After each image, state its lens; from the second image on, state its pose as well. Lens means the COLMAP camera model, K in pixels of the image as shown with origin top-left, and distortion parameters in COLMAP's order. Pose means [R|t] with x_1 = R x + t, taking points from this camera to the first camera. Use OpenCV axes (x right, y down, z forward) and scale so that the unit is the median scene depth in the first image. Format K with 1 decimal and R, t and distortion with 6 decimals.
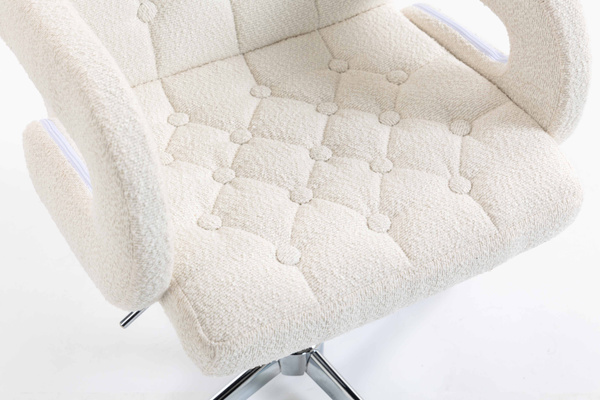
lens RADIAL K [[1099.1, 0, 300.0], [0, 1099.1, 200.0], [0, 0, 1]] dist [0.031811, -0.004322]
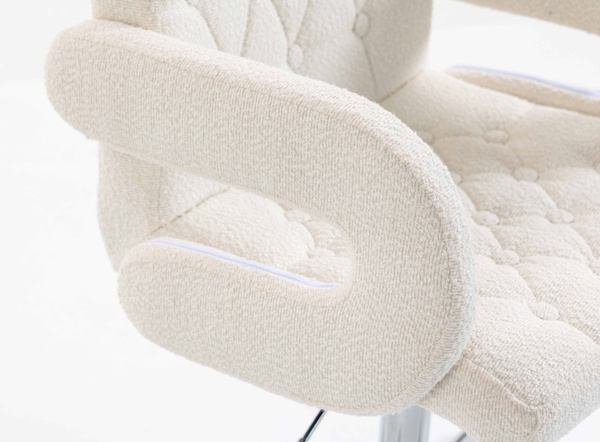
lens RADIAL K [[1804.3, 0, 300.0], [0, 1804.3, 221.0], [0, 0, 1]] dist [0.008841, -0.011740]
pose [[0.916541, -0.160722, 0.366225, -0.727989], [0.230425, 0.960652, -0.155085, 0.165413], [-0.326889, 0.226529, 0.917512, -0.250072]]
